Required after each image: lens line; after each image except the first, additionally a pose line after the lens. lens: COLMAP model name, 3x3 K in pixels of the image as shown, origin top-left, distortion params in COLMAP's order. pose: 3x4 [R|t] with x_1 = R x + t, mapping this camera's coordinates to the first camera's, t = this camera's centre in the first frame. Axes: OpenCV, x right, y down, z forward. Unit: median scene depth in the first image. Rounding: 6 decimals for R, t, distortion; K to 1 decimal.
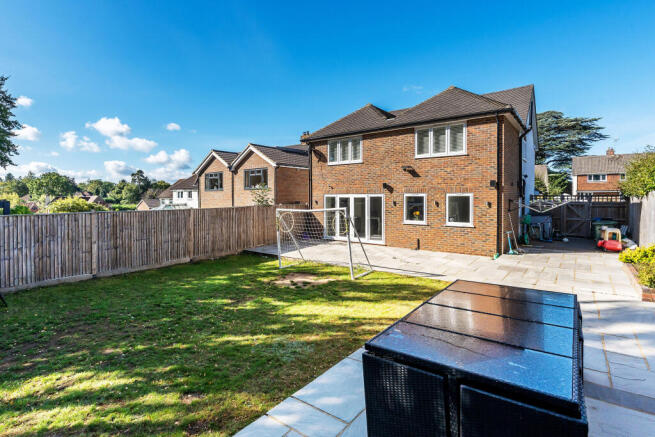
lens RADIAL K [[300.4, 0, 325.7], [0, 300.4, 201.1], [0, 0, 1]] dist [0.000153, -0.000047]
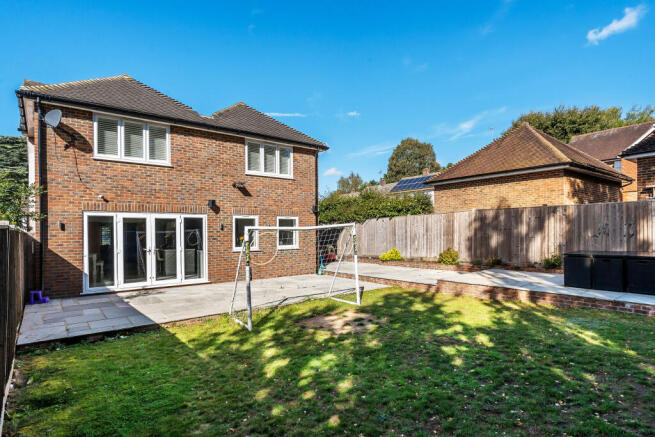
lens RADIAL K [[379.8, 0, 327.5], [0, 379.8, 218.5], [0, 0, 1]] dist [-0.000464, -0.000435]
pose [[0.228812, 0.010423, 0.973415, -0.652349], [-0.004788, 0.999943, -0.009582, -0.006159], [-0.973459, -0.002469, 0.228848, 0.489747]]
